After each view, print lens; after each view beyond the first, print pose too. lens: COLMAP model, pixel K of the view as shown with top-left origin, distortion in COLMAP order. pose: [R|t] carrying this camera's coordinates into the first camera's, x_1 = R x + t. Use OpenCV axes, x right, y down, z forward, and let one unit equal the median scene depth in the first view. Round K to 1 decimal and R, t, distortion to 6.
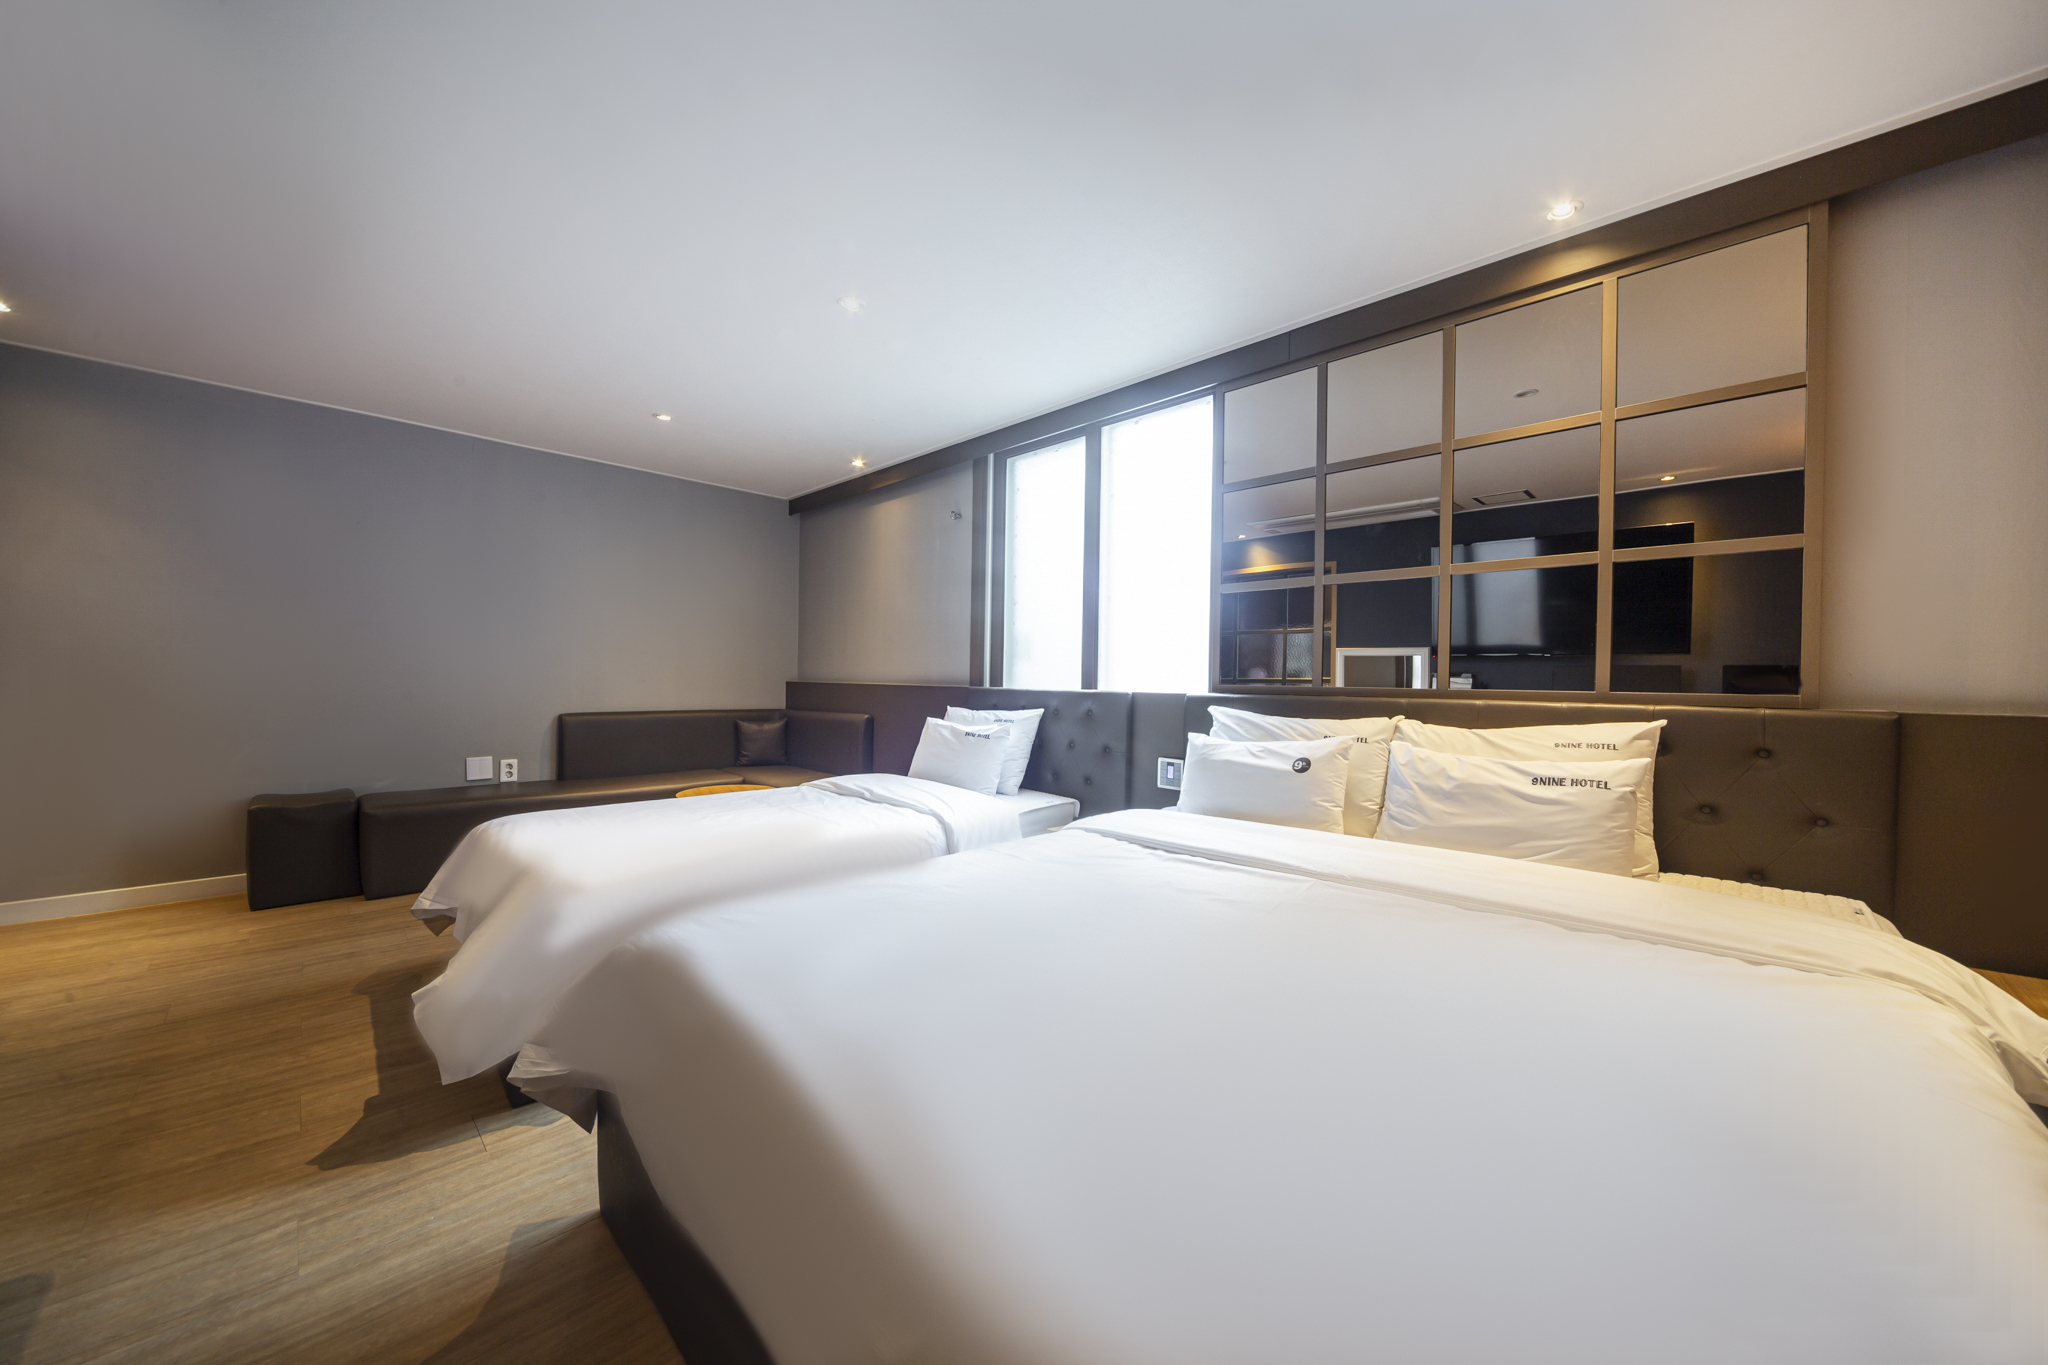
lens RADIAL K [[723.1, 0, 1020.0], [0, 723.1, 687.1], [0, 0, 1]] dist [-0.016186, 0.001077]
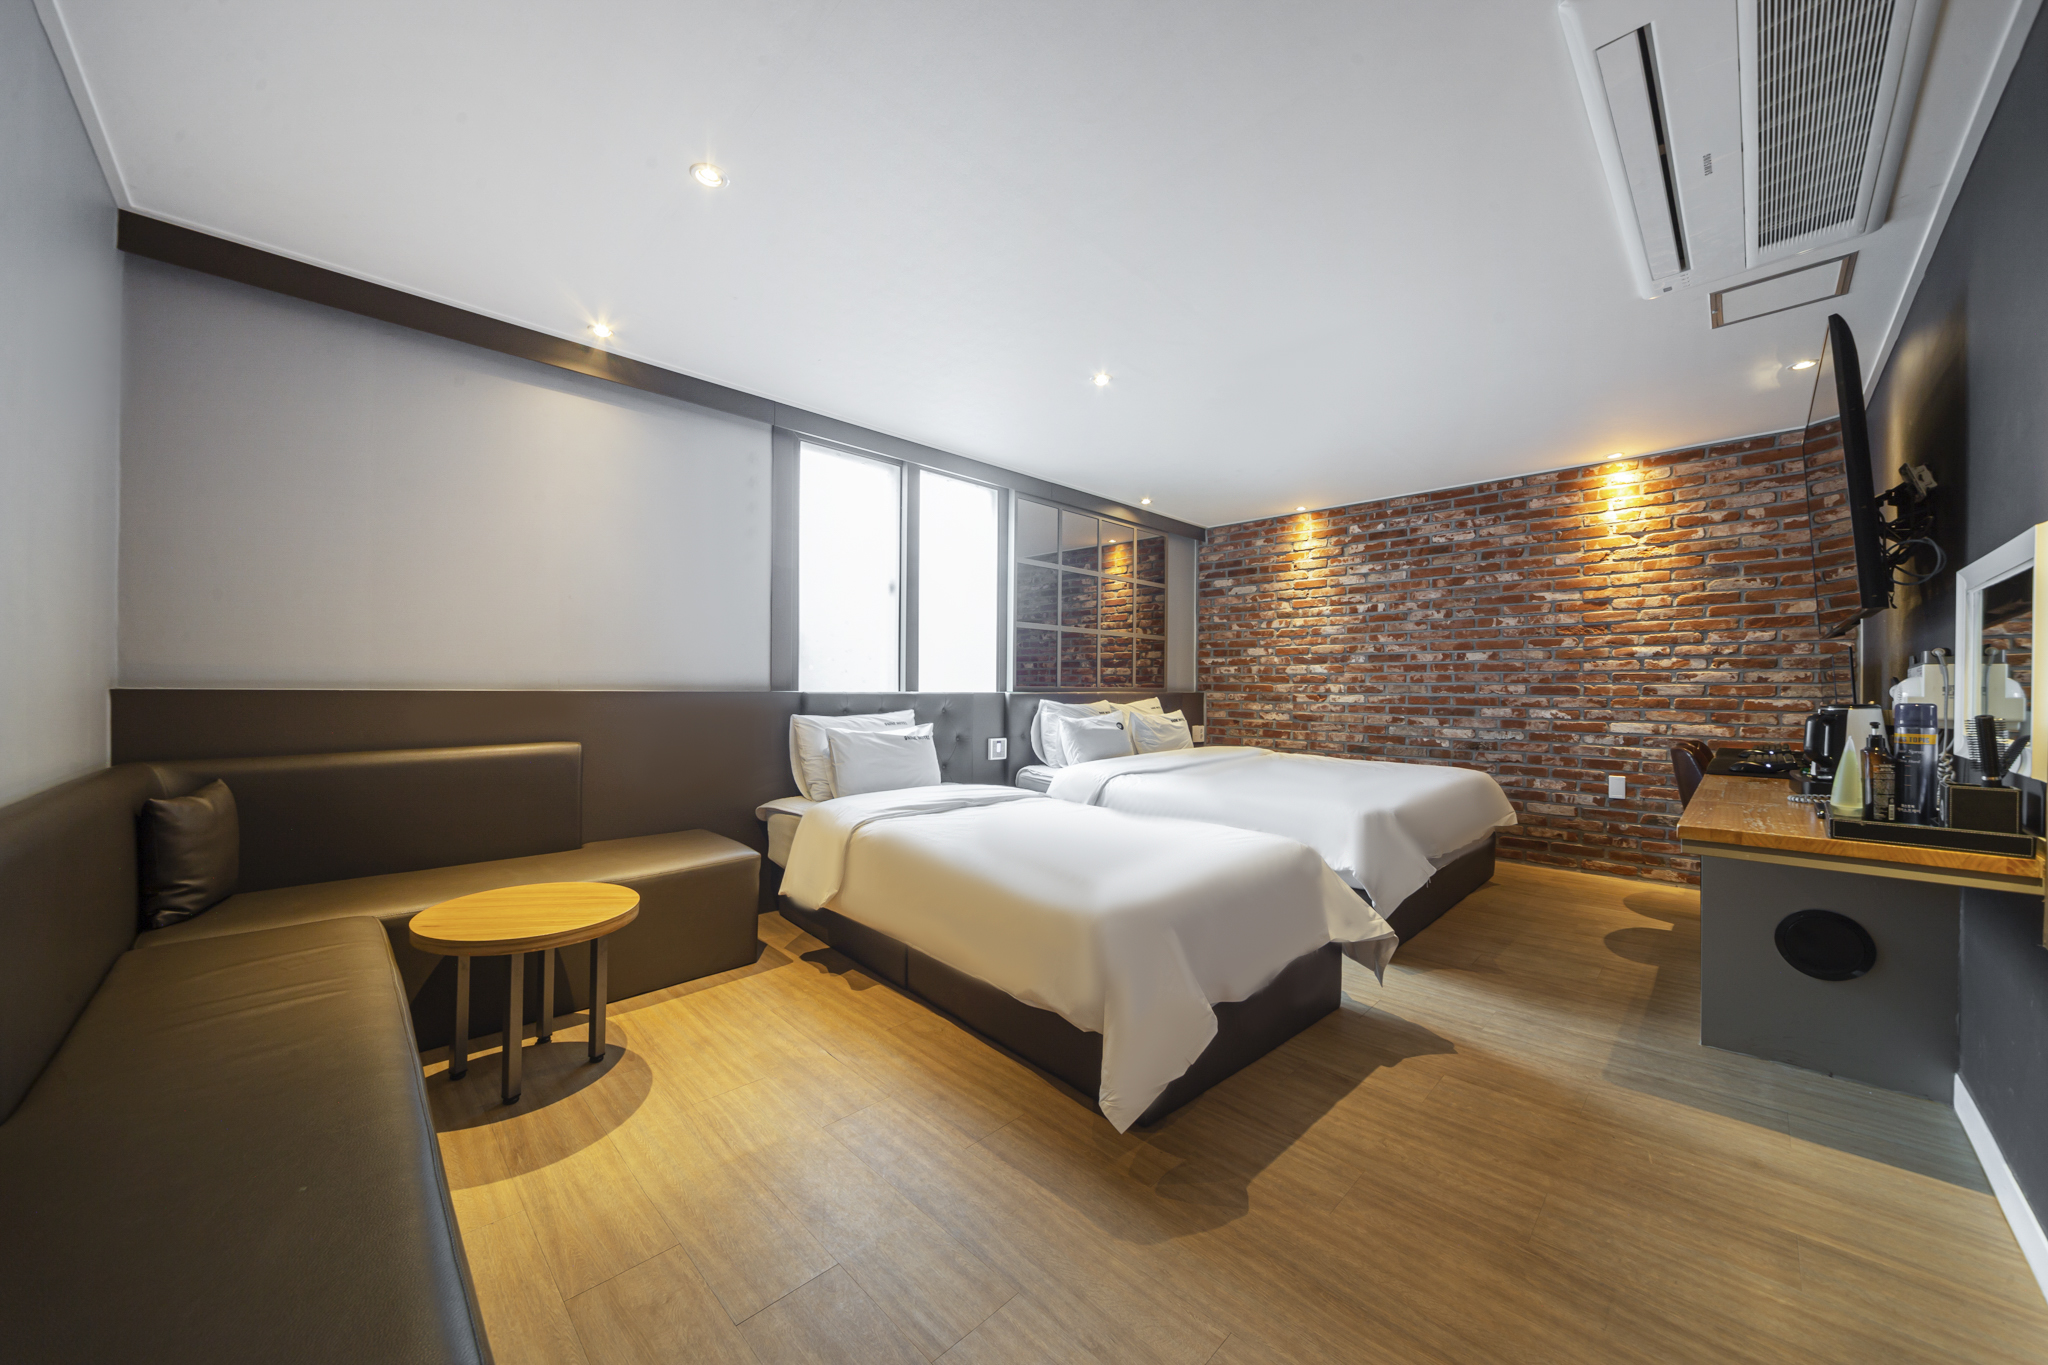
lens RADIAL K [[723.1, 0, 1020.0], [0, 723.1, 687.1], [0, 0, 1]] dist [-0.016186, 0.001077]
pose [[0.010102, -0.017332, 0.999799, -1.945912], [0.000411, 0.999850, 0.017329, -0.042939], [-0.999949, 0.000236, 0.010107, 1.493913]]
